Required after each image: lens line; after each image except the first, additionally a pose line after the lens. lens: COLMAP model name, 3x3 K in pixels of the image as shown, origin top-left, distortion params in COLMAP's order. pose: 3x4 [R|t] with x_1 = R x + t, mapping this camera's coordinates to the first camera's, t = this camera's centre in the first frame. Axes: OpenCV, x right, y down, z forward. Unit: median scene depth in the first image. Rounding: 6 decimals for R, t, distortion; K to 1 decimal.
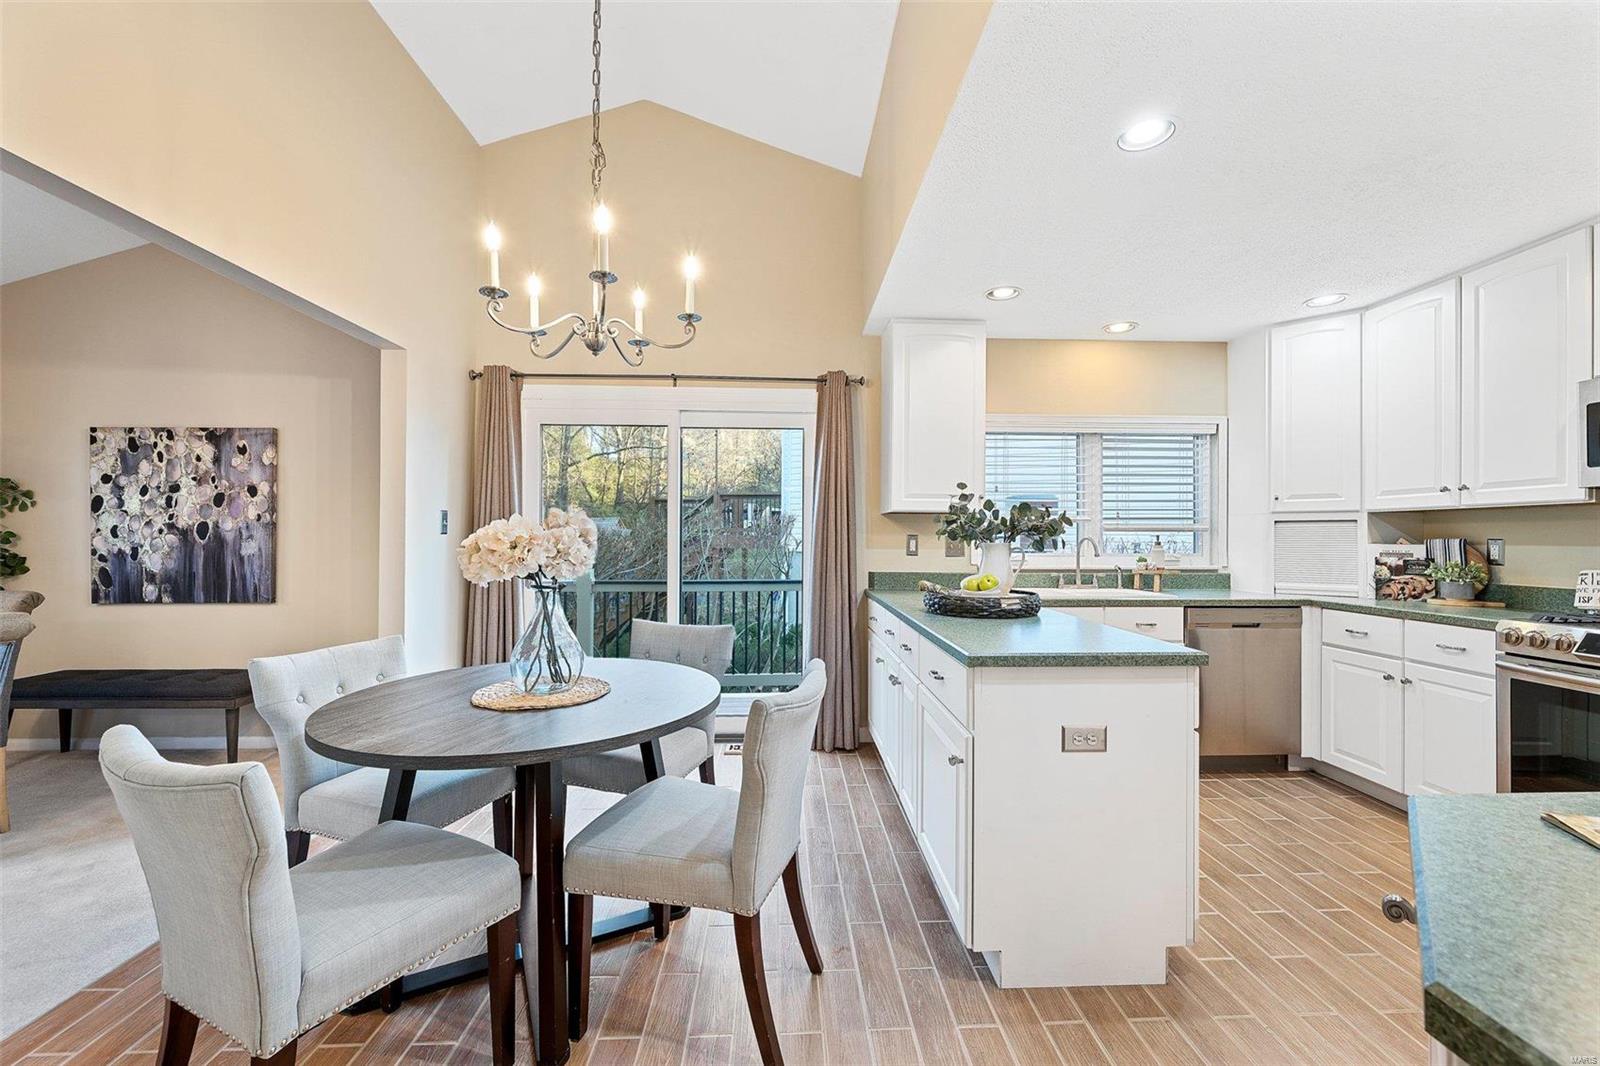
lens RADIAL K [[626.1, 0, 807.9], [0, 626.1, 532.2], [0, 0, 1]] dist [0.000052, 0.000149]
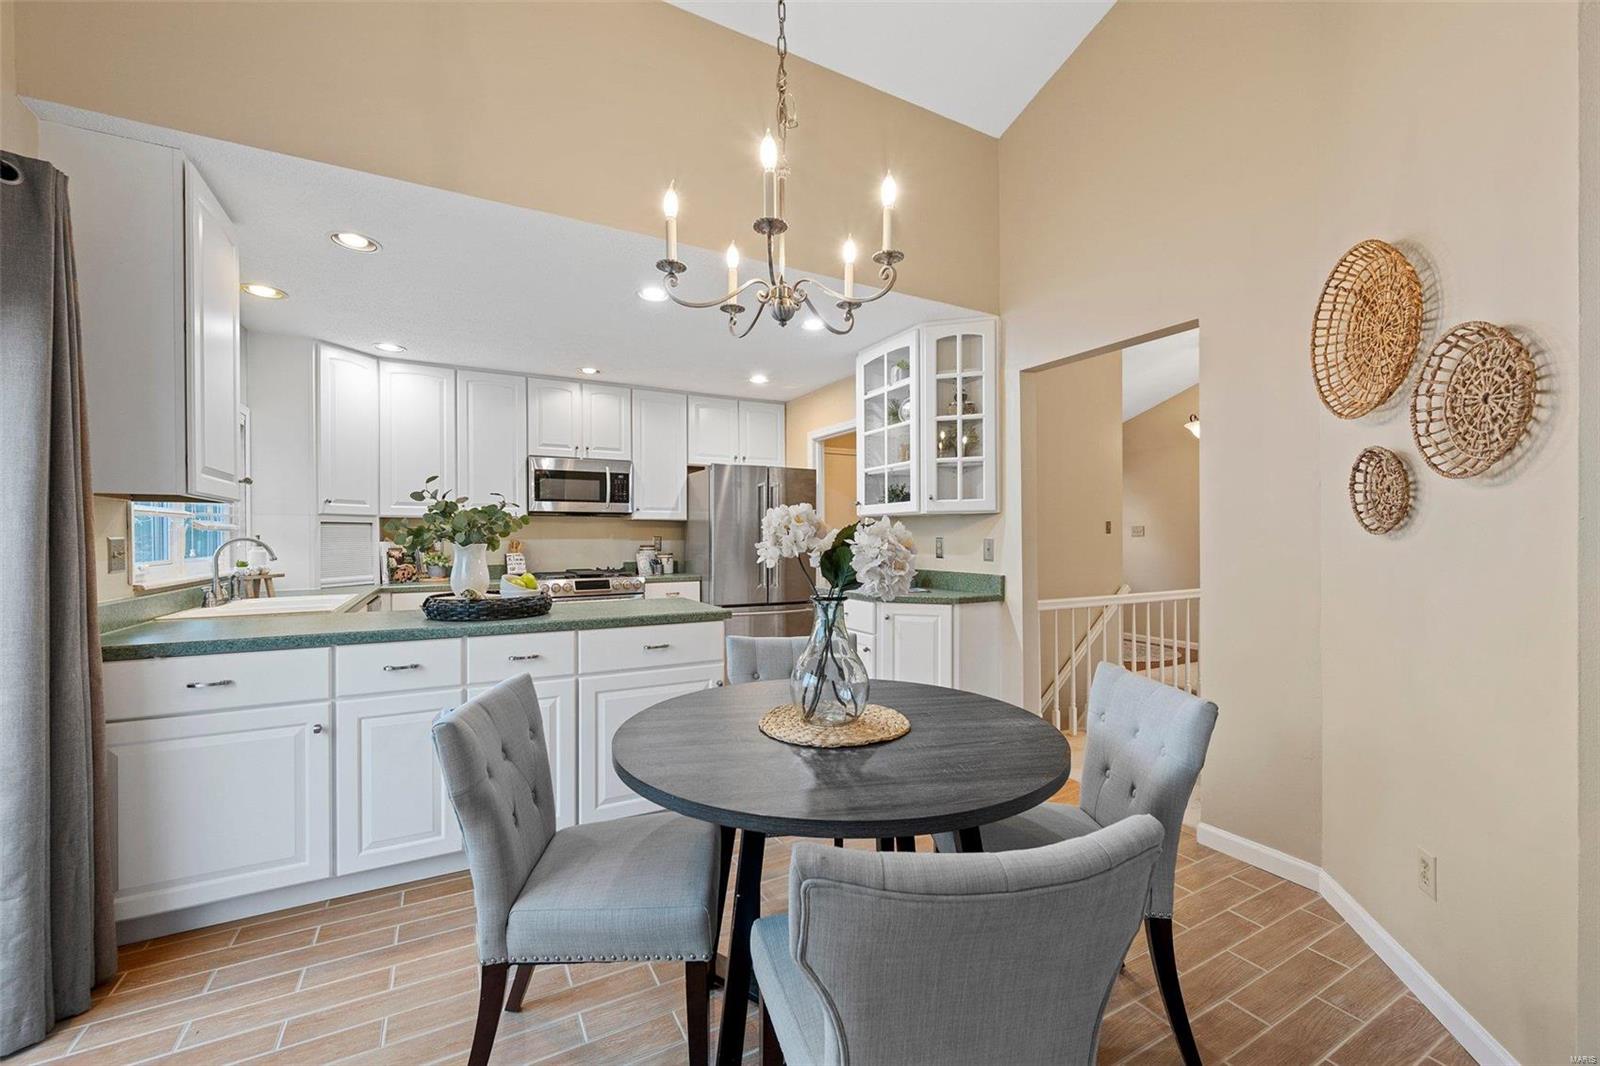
lens RADIAL K [[638.8, 0, 795.2], [0, 638.8, 538.6], [0, 0, 1]] dist [-0.000132, 0.000024]
pose [[-0.443765, 0.000715, 0.896143, -0.694982], [-0.002333, 0.999995, -0.001953, 0.013335], [-0.896140, -0.002957, -0.443762, 0.859224]]
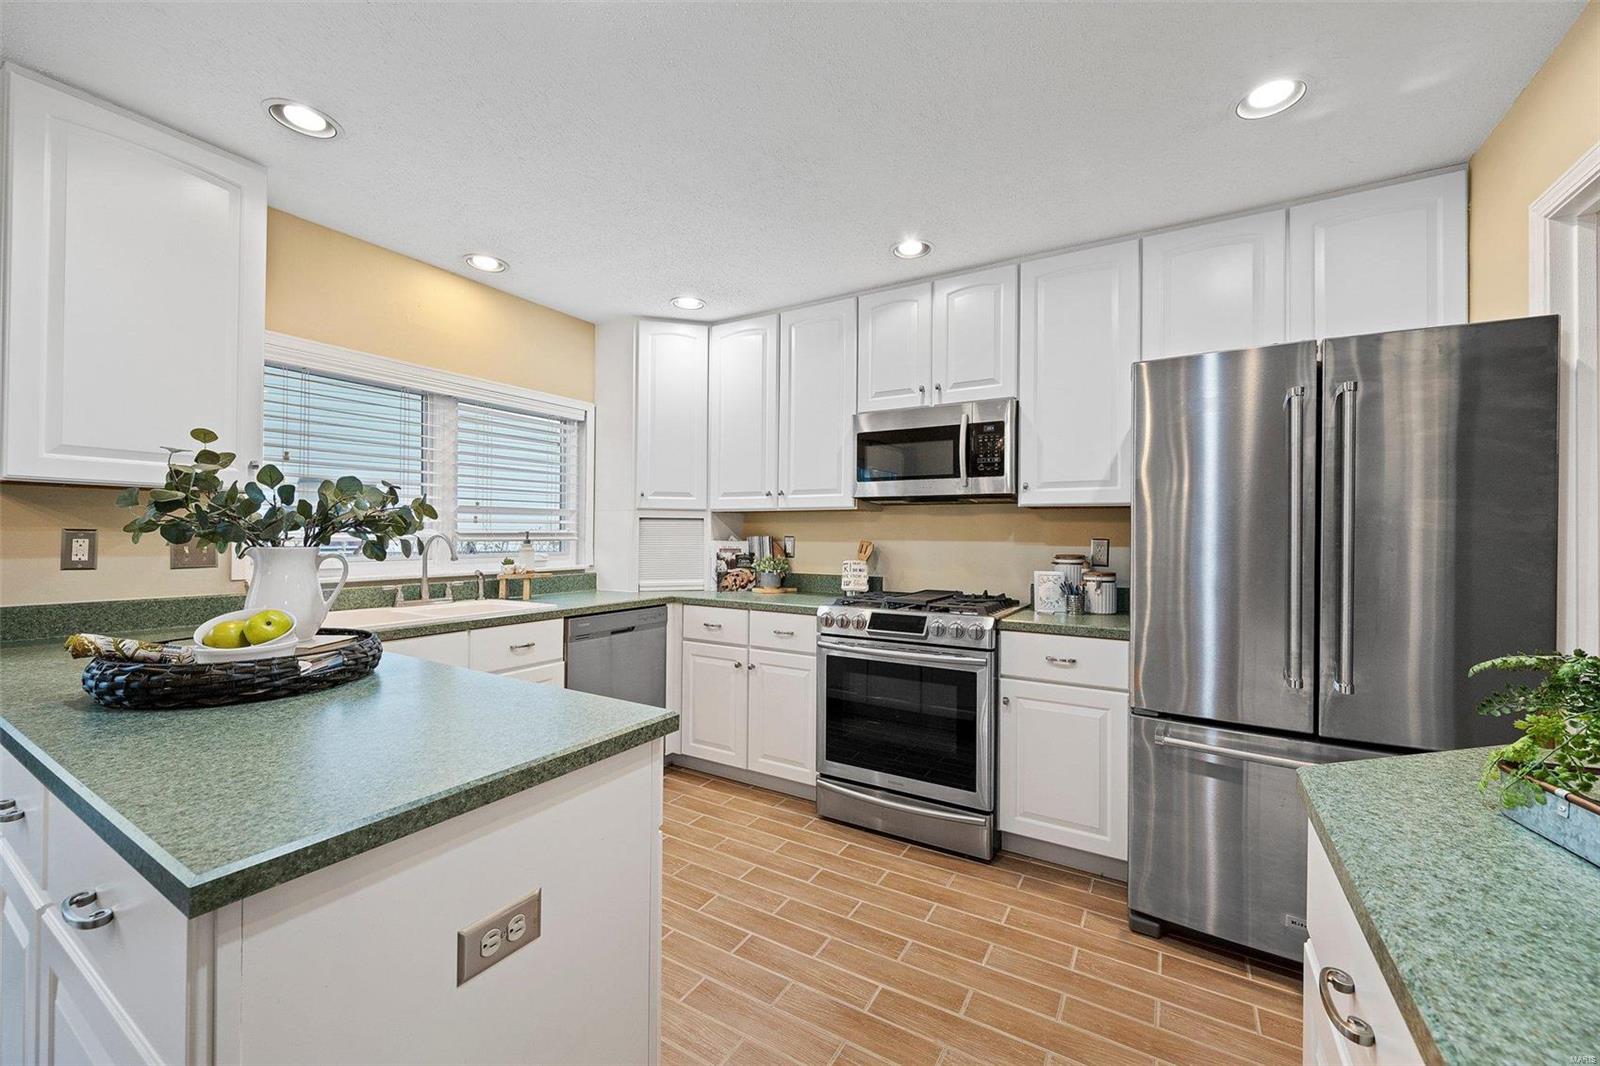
lens RADIAL K [[626.1, 0, 807.9], [0, 626.1, 532.2], [0, 0, 1]] dist [0.000052, 0.000149]
pose [[0.547583, 0.002998, 0.836746, 0.080157], [-0.011918, 0.999920, 0.004217, -0.002834], [-0.836666, -0.012281, 0.547575, 0.277742]]
